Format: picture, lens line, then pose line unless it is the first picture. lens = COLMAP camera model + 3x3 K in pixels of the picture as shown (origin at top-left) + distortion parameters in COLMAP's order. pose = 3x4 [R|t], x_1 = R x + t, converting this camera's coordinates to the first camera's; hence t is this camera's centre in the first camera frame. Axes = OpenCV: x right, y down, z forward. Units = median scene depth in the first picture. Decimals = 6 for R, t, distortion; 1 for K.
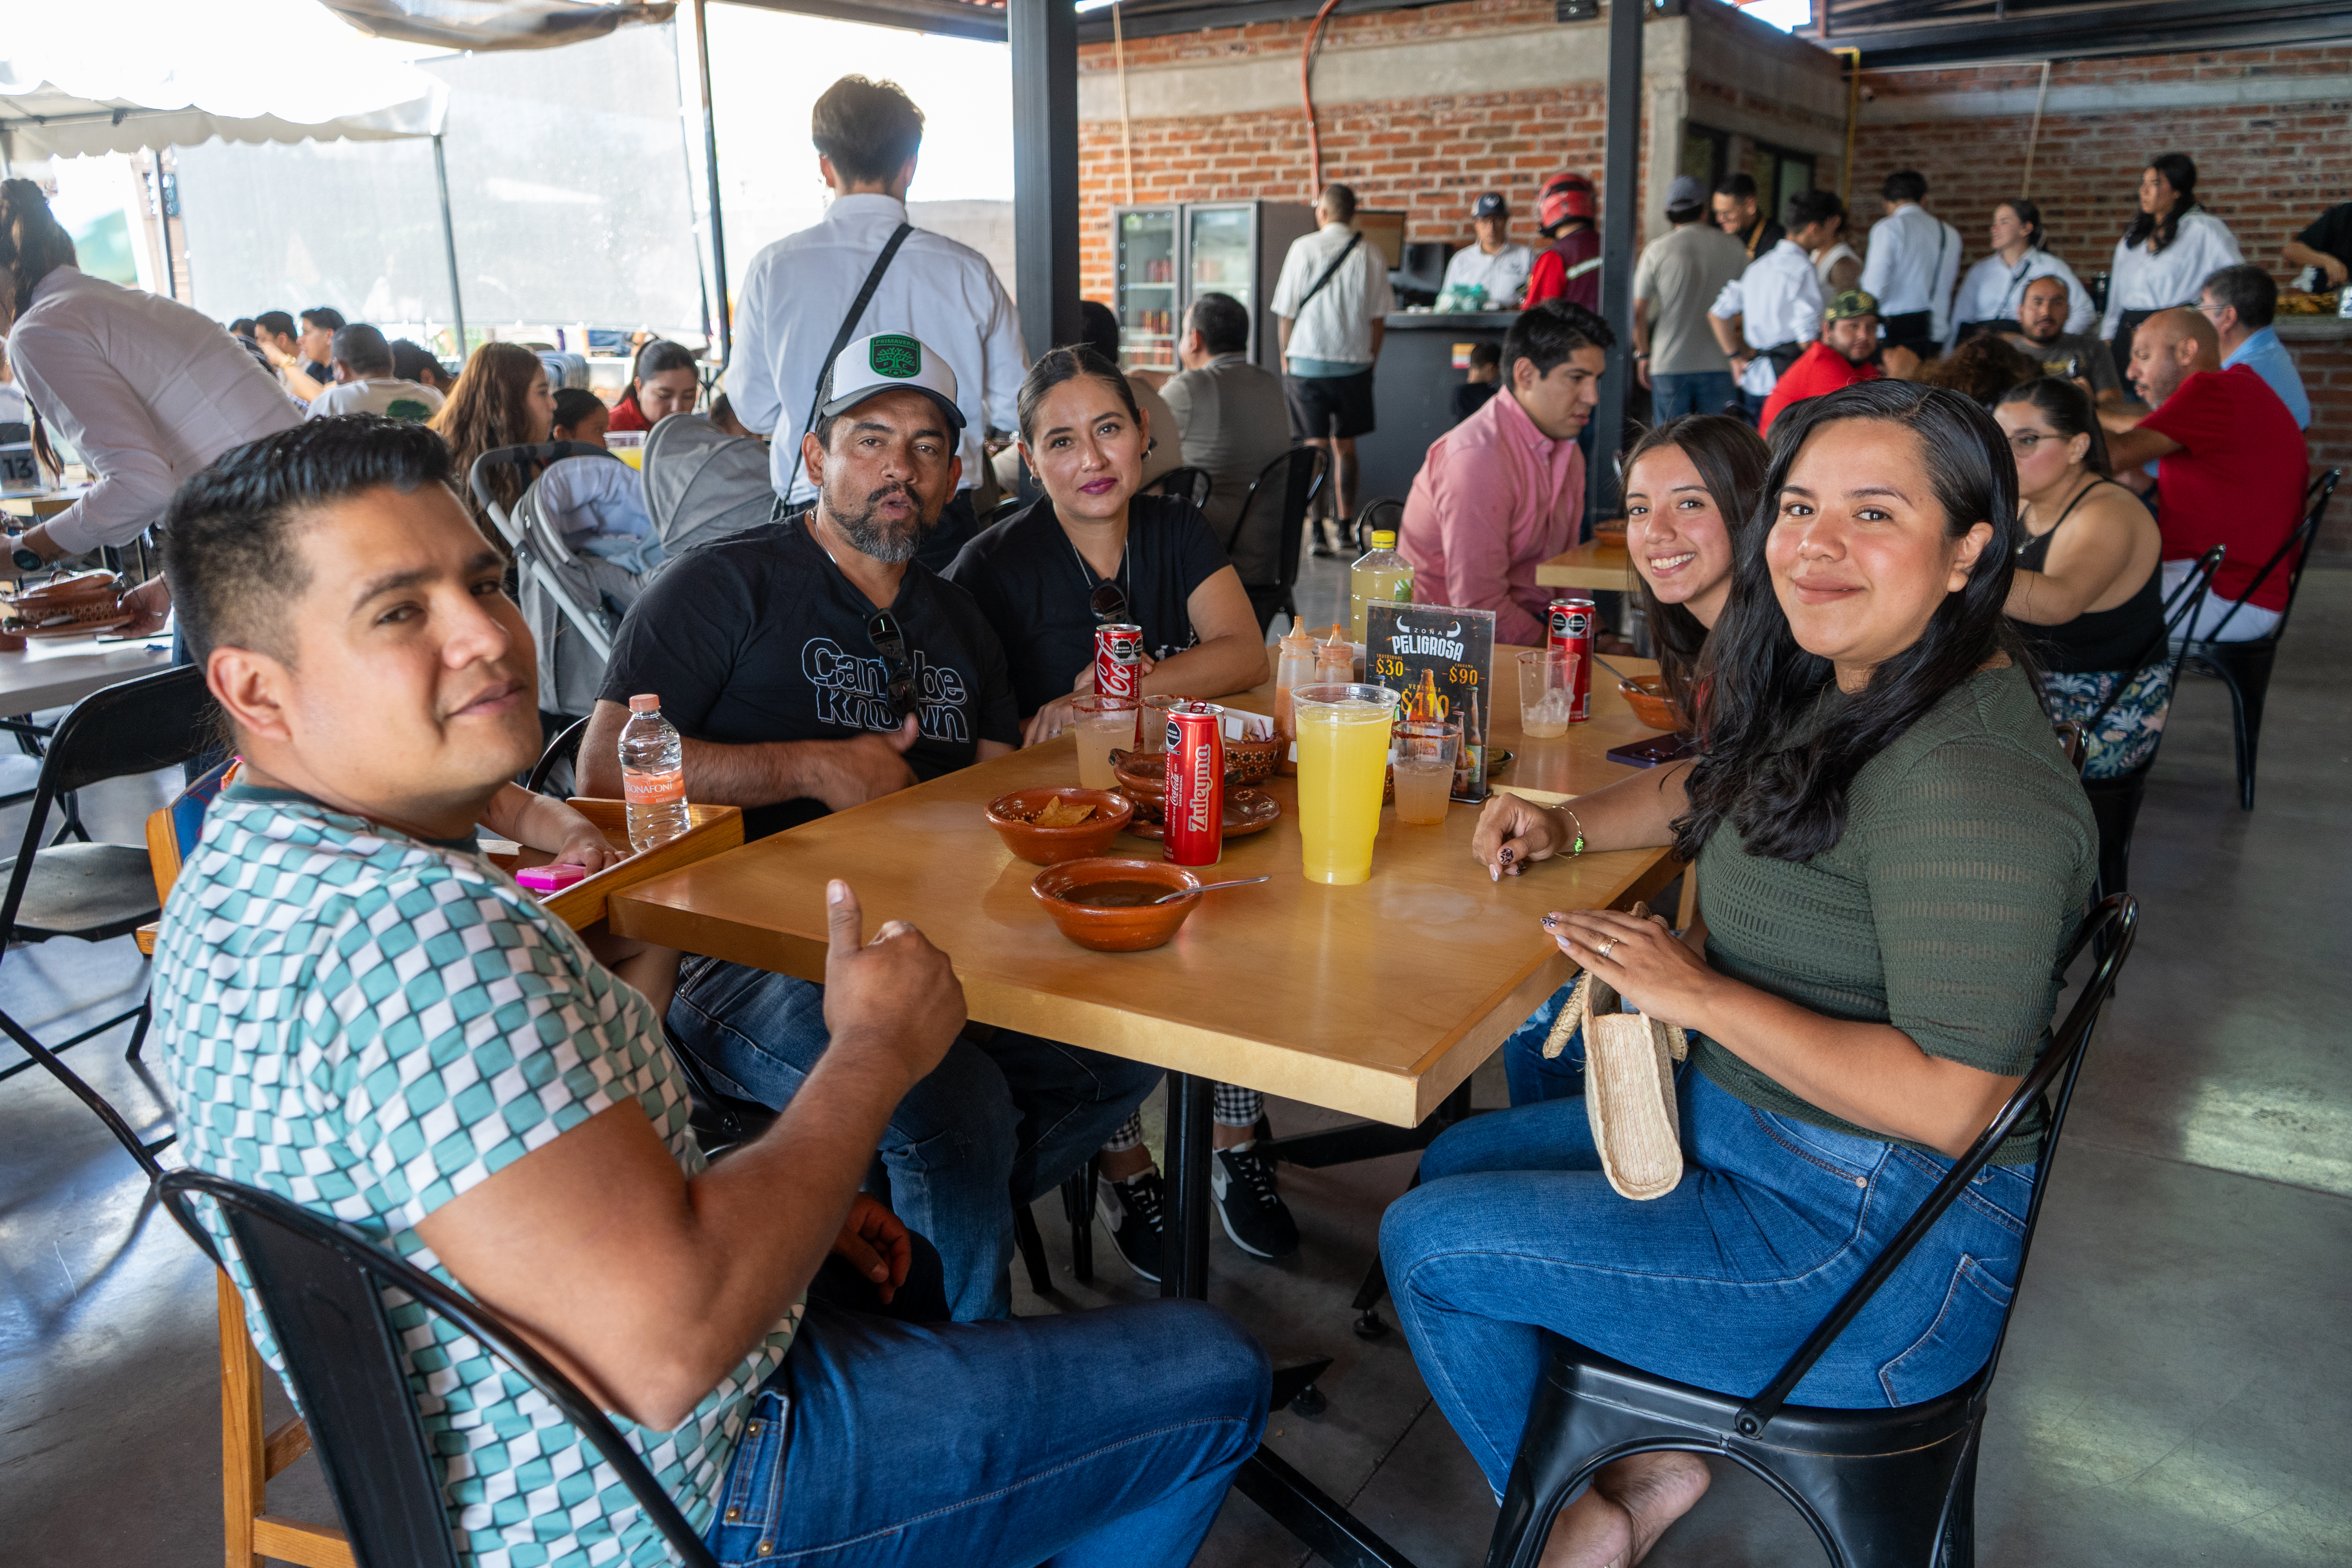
lens RADIAL K [[1888.5, 0, 1157.7], [0, 1888.5, 775.8], [0, 0, 1]] dist [-0.008414, 0.003084]
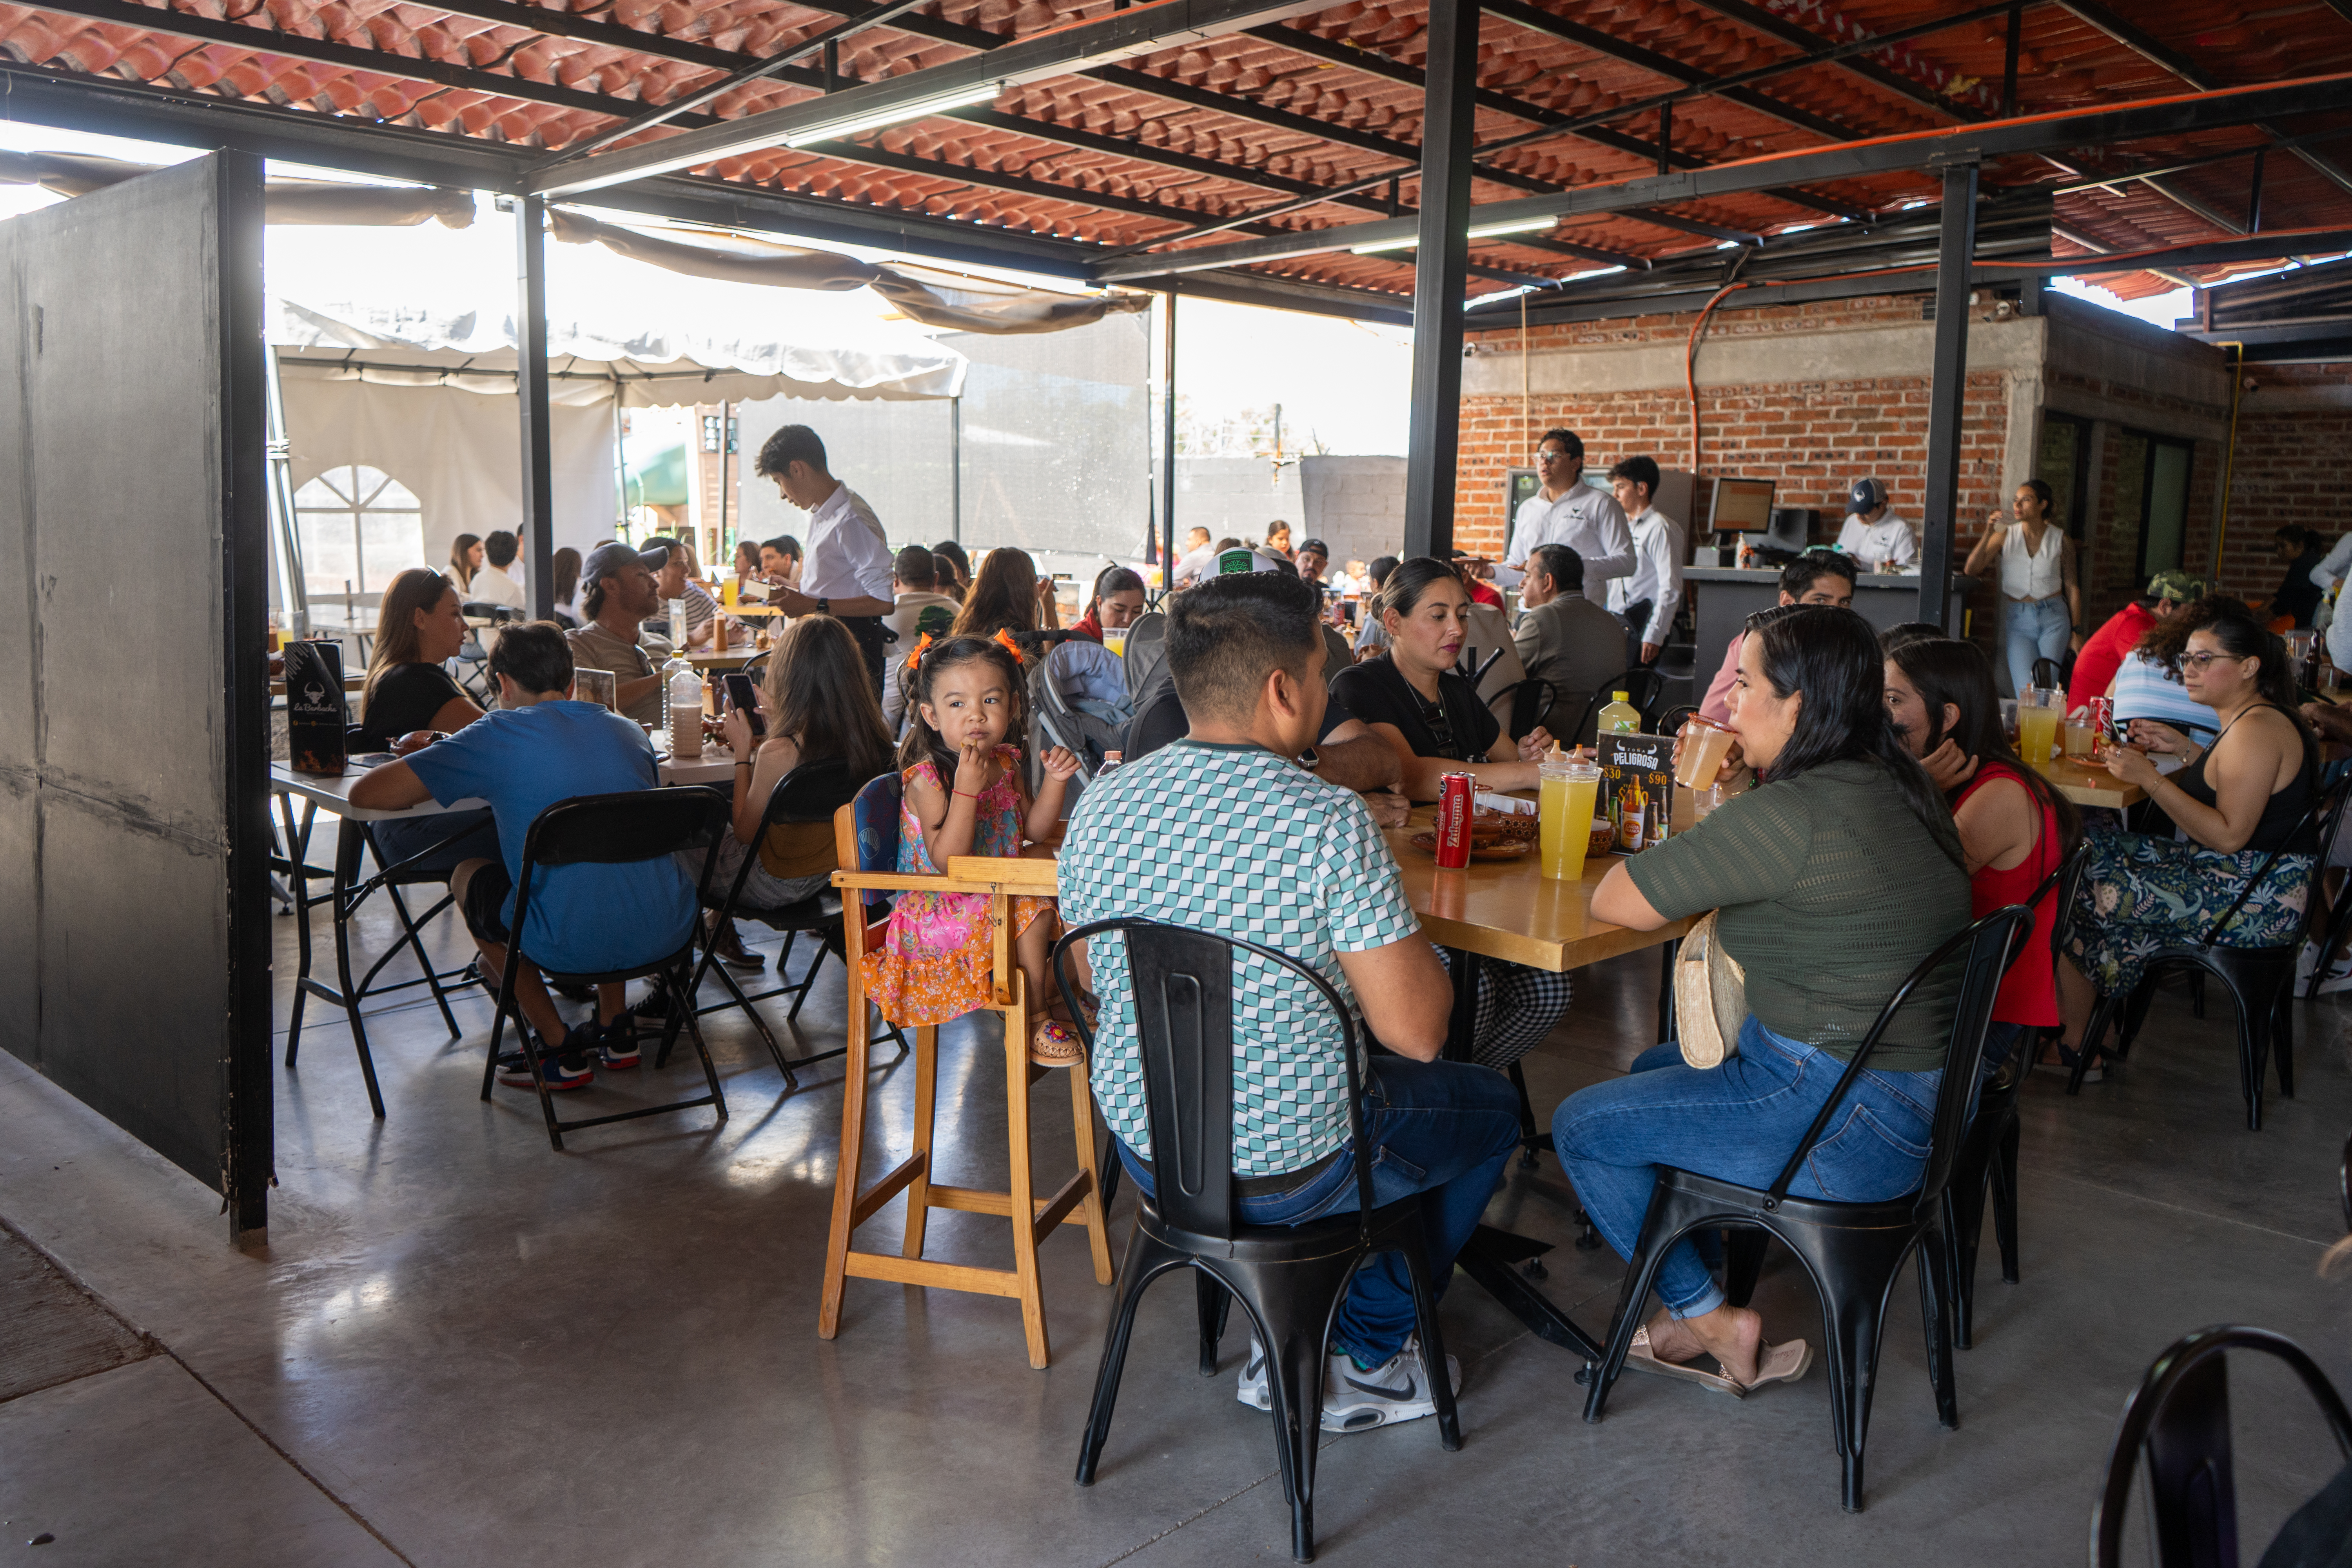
lens RADIAL K [[1888.5, 0, 1181.3], [0, 1888.5, 774.0], [0, 0, 1]] dist [-0.008414, 0.003084]
pose [[0.978964, 0.060651, -0.194810, 0.015948], [-0.084961, 0.989258, -0.118958, 0.032531], [0.185502, 0.133007, 0.973601, -0.119906]]
